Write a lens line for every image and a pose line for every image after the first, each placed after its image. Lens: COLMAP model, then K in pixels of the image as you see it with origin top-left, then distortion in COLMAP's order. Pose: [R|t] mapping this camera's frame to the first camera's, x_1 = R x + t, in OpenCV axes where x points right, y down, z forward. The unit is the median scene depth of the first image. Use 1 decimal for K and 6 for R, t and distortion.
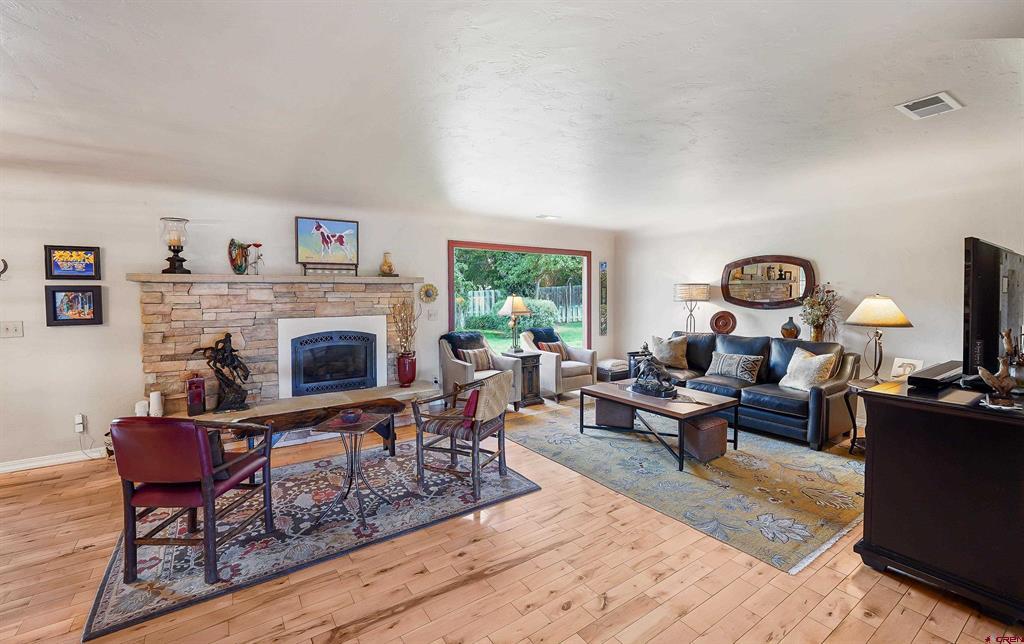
lens RADIAL K [[443.2, 0, 496.5], [0, 443.2, 298.7], [0, 0, 1]] dist [-0.010630, 0.001728]
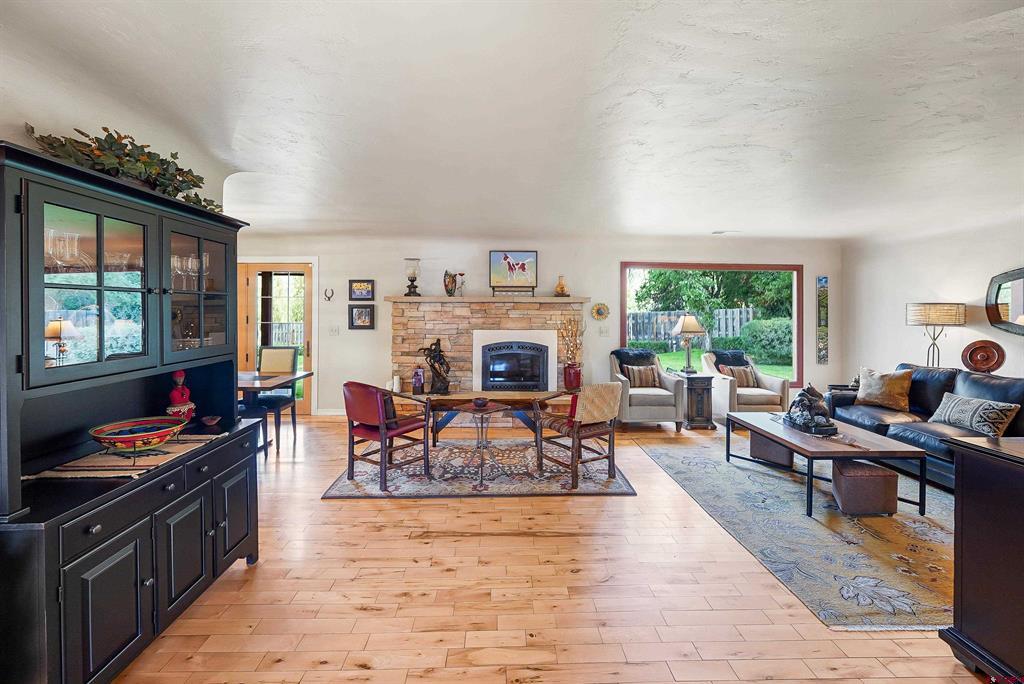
lens RADIAL K [[447.7, 0, 493.3], [0, 447.7, 299.4], [0, 0, 1]] dist [-0.012895, 0.003596]
pose [[0.834206, -0.003495, -0.551442, 0.302183], [-0.016377, 0.999382, -0.031109, -0.004610], [0.551210, 0.034983, 0.833633, -0.083192]]
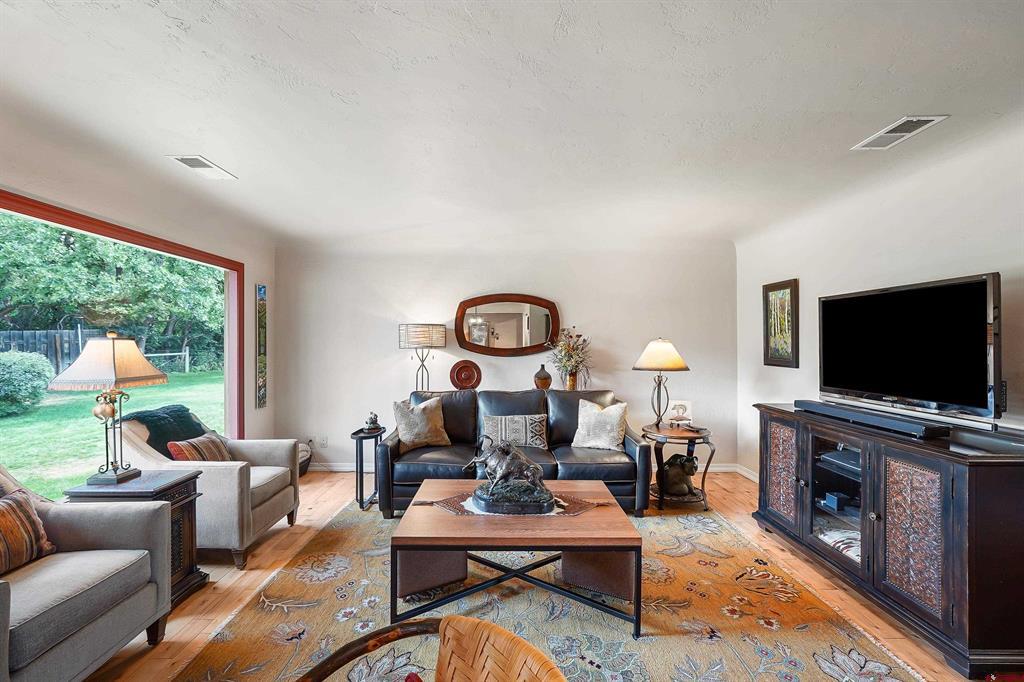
lens RADIAL K [[437.7, 0, 506.6], [0, 437.7, 342.2], [0, 0, 1]] dist [-0.011971, 0.000925]
pose [[0.536059, 0.004613, 0.844168, -0.127160], [0.007733, 0.999916, -0.010375, 0.005381], [-0.844145, 0.012090, 0.535978, 0.659129]]
